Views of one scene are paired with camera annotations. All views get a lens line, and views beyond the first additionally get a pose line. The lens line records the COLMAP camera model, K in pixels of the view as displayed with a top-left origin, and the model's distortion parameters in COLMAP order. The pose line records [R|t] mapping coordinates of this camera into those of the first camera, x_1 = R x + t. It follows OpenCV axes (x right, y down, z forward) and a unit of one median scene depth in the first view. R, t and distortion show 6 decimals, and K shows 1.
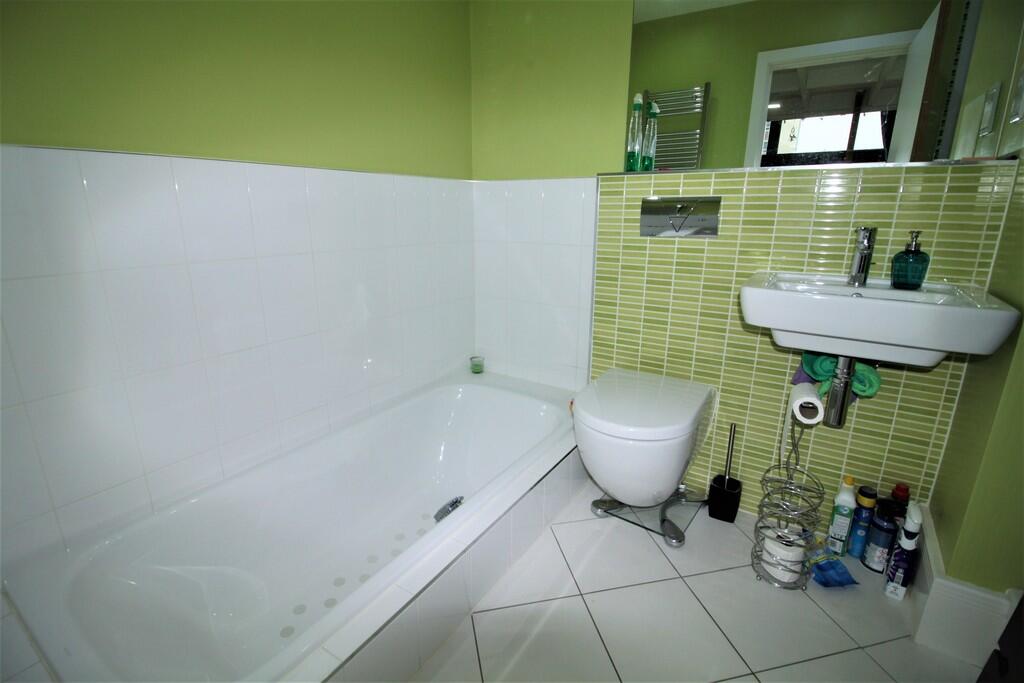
lens RADIAL K [[479.2, 0, 511.8], [0, 479.2, 345.1], [0, 0, 1]] dist [-0.025657, -0.001092]
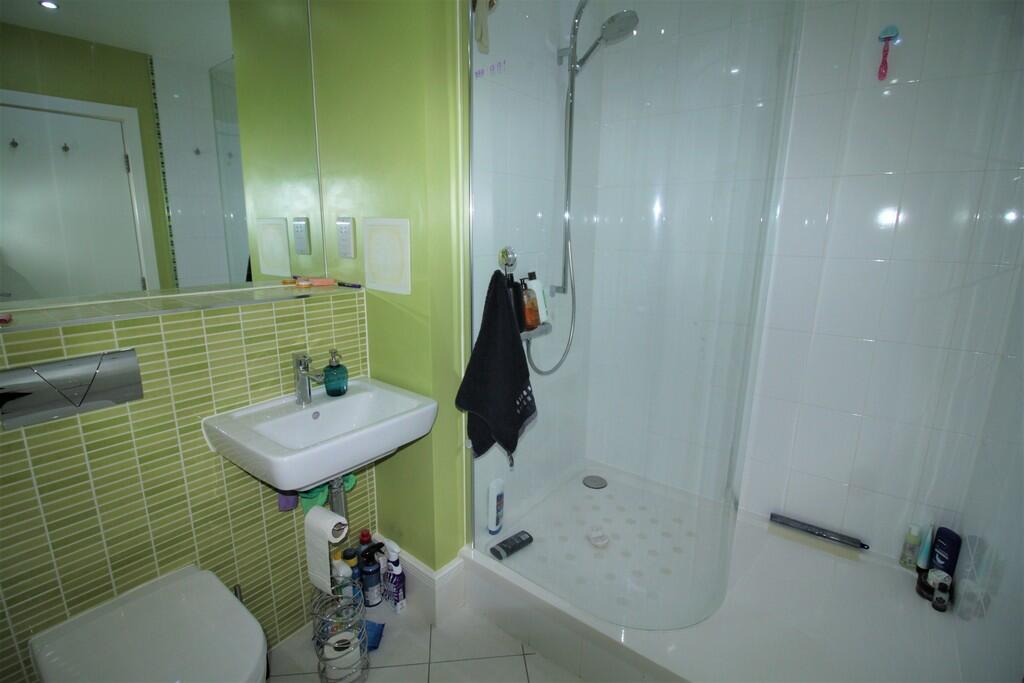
lens RADIAL K [[479.2, 0, 512.3], [0, 479.2, 336.0], [0, 0, 1]] dist [-0.025657, -0.001092]
pose [[0.076611, -0.214972, 0.973611, -0.274728], [0.258881, 0.947280, 0.188787, -0.342940], [-0.962866, 0.237586, 0.128224, 0.327826]]
